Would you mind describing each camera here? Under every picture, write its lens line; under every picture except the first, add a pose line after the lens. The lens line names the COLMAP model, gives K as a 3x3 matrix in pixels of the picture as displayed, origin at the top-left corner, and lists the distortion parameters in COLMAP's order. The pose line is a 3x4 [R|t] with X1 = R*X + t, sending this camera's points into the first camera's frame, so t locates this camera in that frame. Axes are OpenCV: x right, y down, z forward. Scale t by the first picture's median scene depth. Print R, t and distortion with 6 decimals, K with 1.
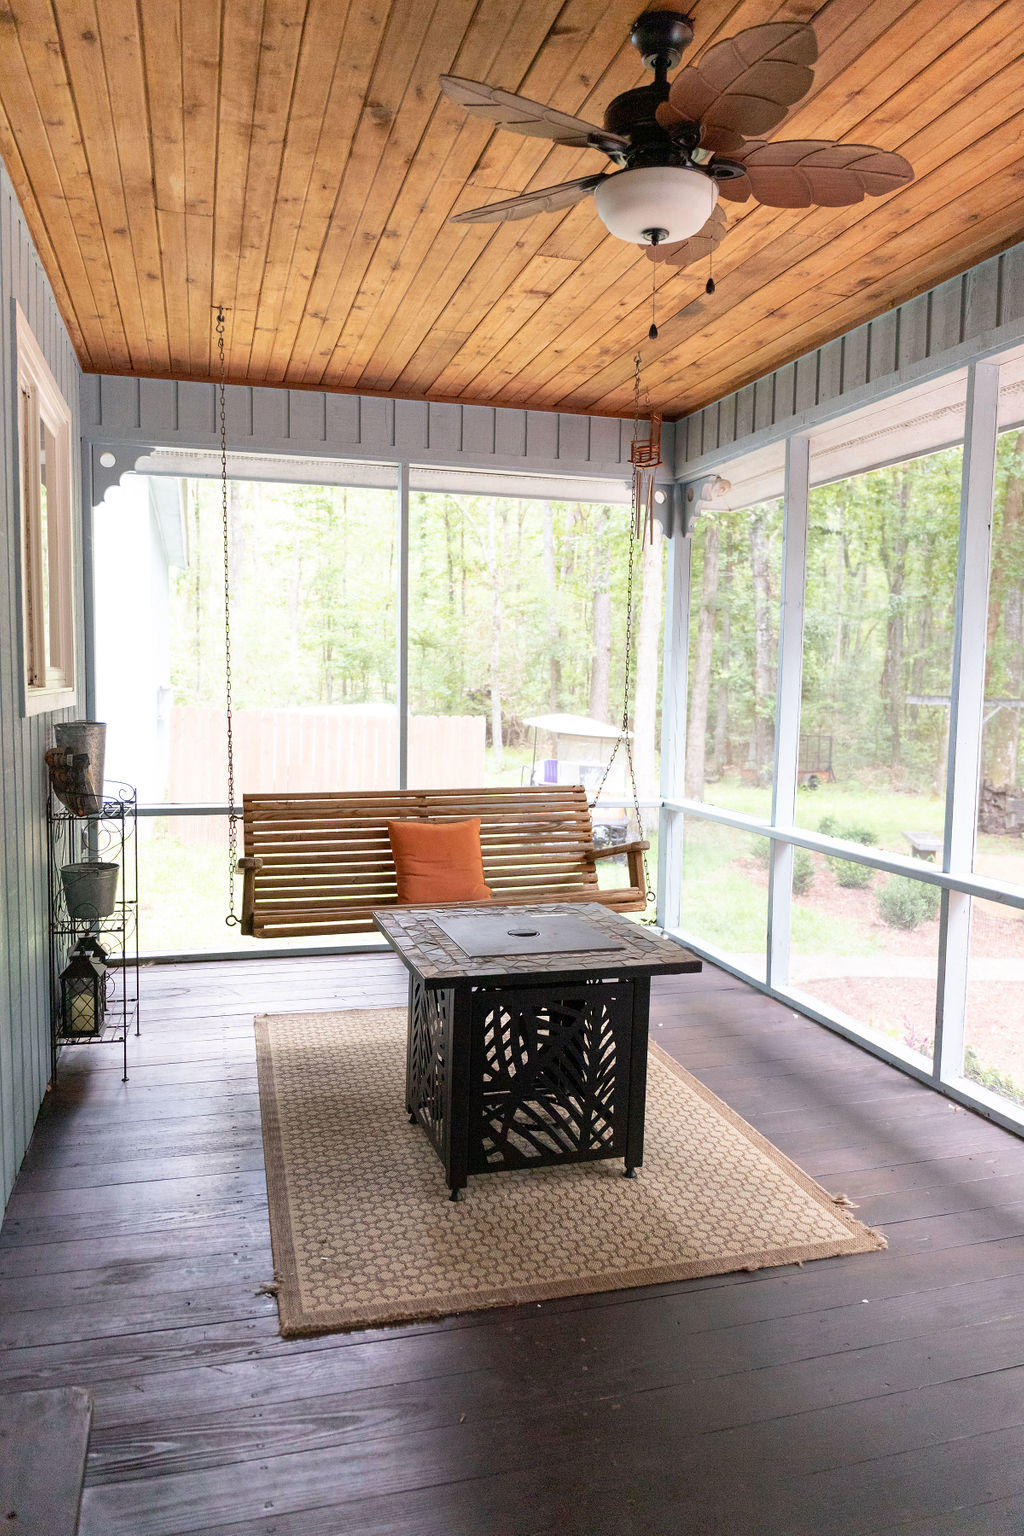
lens RADIAL K [[1047.4, 0, 510.0], [0, 1047.4, 763.5], [0, 0, 1]] dist [-0.000323, -0.024918]
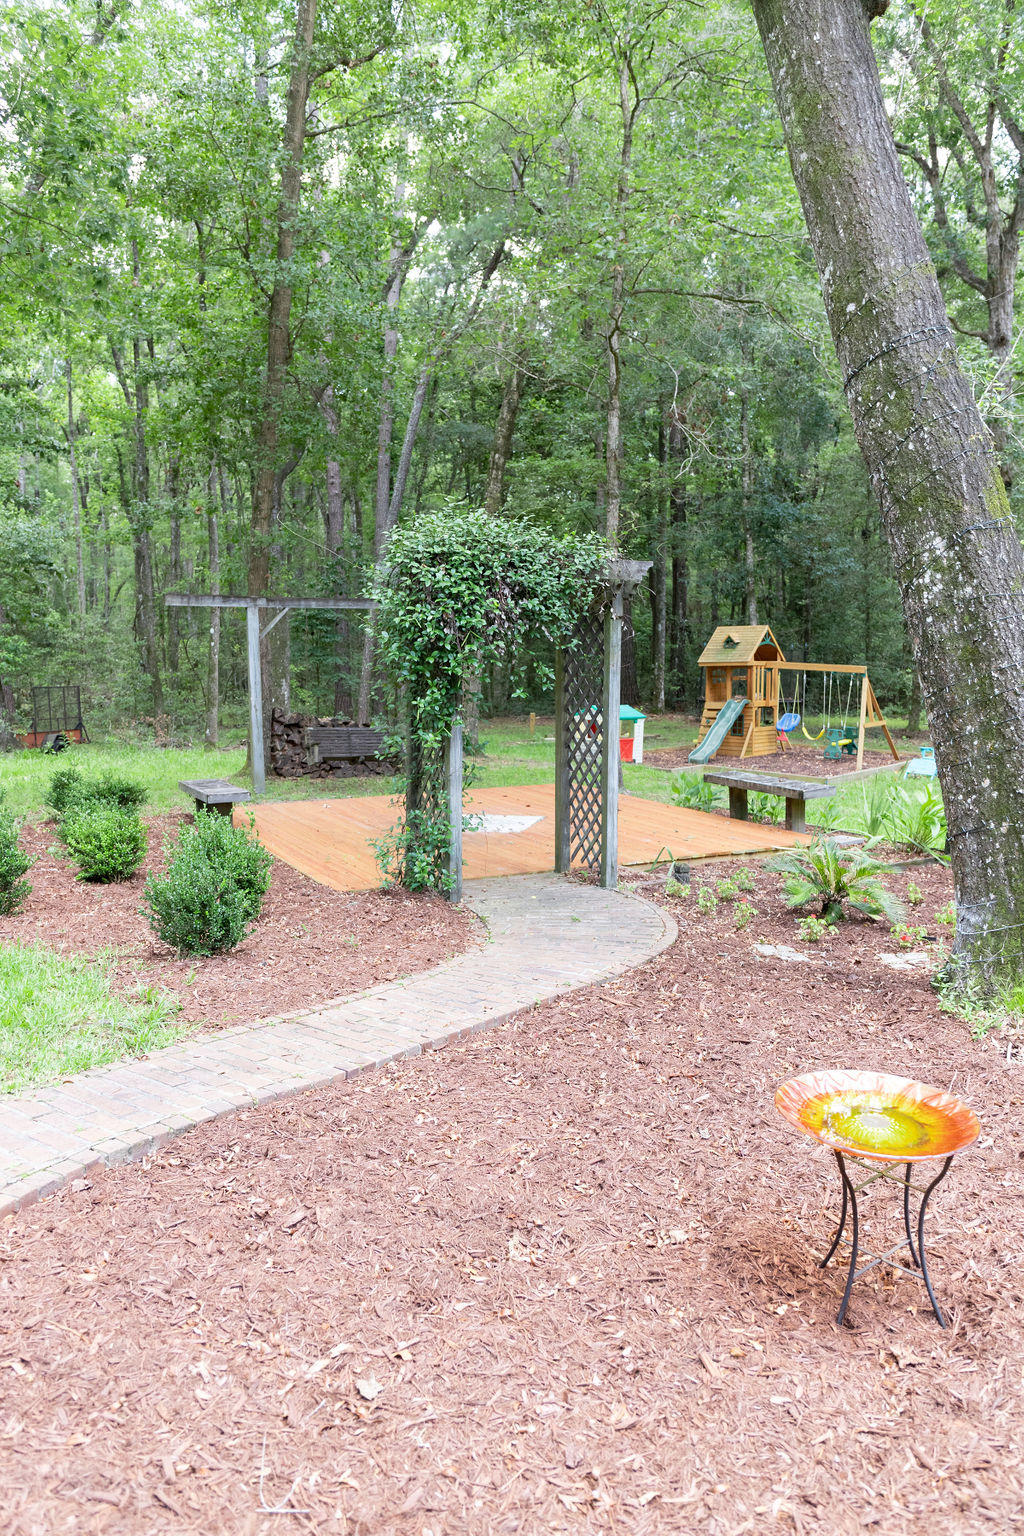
lens RADIAL K [[1047.4, 0, 510.0], [0, 1047.4, 763.5], [0, 0, 1]] dist [-0.000323, -0.024918]
pose [[0.776668, -0.097169, 0.622371, 0.097153], [0.080183, 0.995244, 0.055323, 0.026823], [-0.624786, 0.006936, 0.780765, 0.273304]]
